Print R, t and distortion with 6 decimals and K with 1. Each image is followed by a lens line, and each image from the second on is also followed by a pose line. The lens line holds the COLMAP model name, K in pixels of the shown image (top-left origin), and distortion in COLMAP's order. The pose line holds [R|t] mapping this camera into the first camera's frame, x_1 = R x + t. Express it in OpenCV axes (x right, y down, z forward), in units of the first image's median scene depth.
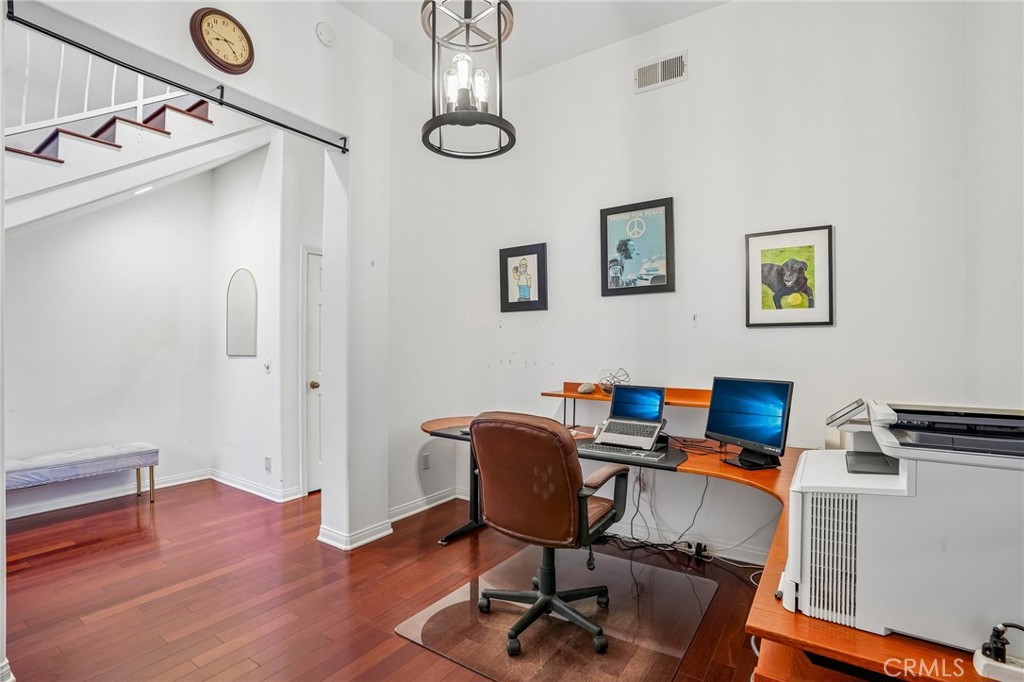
lens RADIAL K [[477.1, 0, 515.1], [0, 477.1, 341.0], [0, 0, 1]] dist [-0.065906, 0.024358]
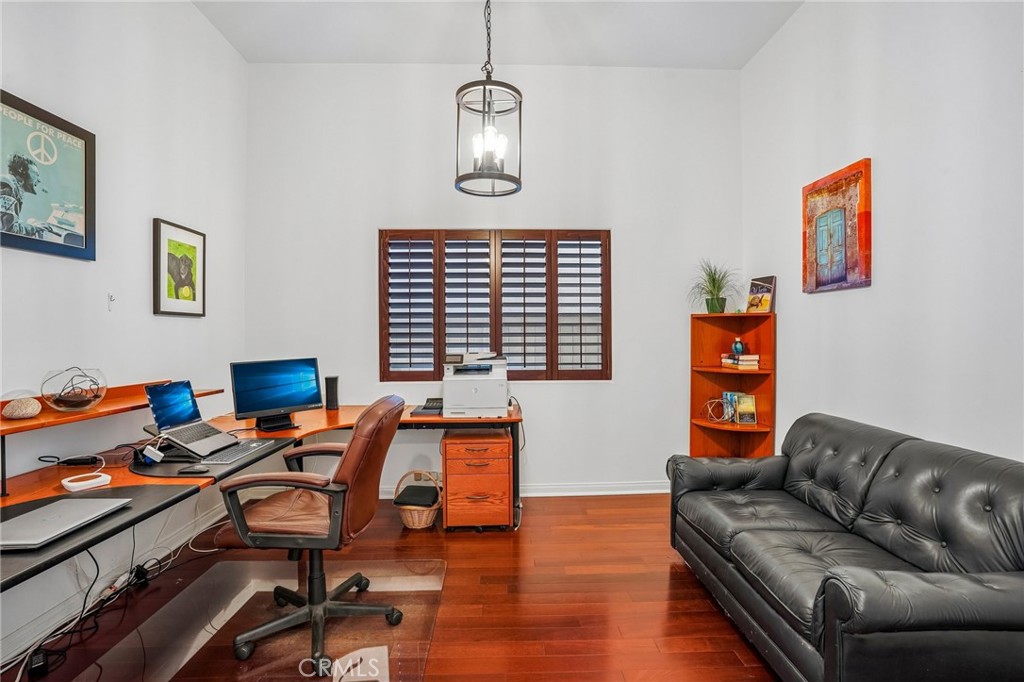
lens RADIAL K [[477.1, 0, 513.1], [0, 477.1, 339.4], [0, 0, 1]] dist [-0.065906, 0.024358]
pose [[-0.588465, -0.003731, 0.808514, -0.640140], [-0.002218, 0.999993, 0.003000, 0.016050], [-0.808520, -0.000028, -0.588469, 0.879023]]
